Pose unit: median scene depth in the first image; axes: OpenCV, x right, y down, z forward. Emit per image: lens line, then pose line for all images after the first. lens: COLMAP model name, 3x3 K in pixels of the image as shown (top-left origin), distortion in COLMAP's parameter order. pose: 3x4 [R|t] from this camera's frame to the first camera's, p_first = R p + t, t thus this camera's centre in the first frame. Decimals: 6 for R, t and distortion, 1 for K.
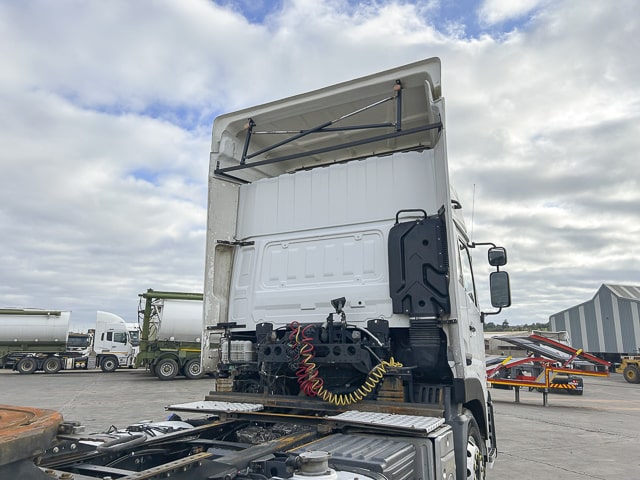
lens RADIAL K [[481.4, 0, 323.0], [0, 481.4, 239.3], [0, 0, 1]] dist [0.070581, -0.093299]
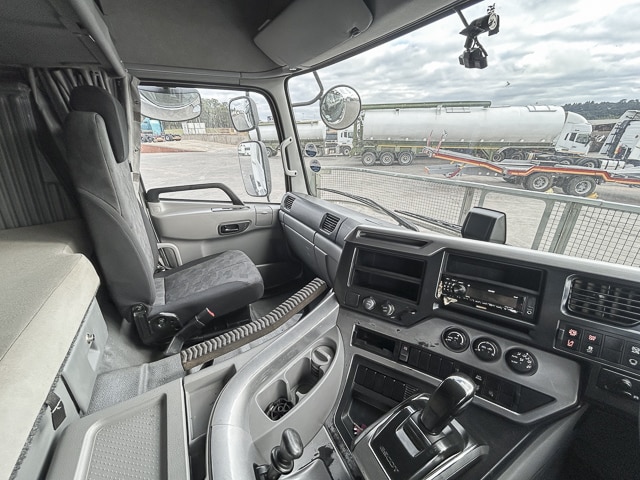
lens RADIAL K [[258.4, 0, 317.6], [0, 258.4, 237.7], [0, 0, 1]] dist [0.000175, -0.000003]
pose [[0.832436, 0.172815, -0.526484, 0.130607], [0.159549, 0.835136, 0.526395, 0.053117], [0.530654, -0.522191, 0.667625, 0.996120]]
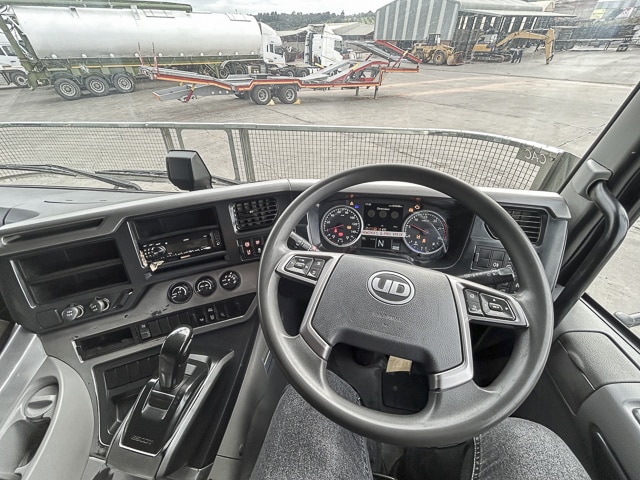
lens RADIAL K [[258.4, 0, 317.6], [0, 258.4, 237.7], [0, 0, 1]] dist [0.000175, -0.000003]
pose [[0.956653, -0.209066, 0.202745, 0.174427], [-0.024746, 0.635298, 0.771870, 0.046902], [-0.290175, -0.743430, 0.602587, 1.008228]]
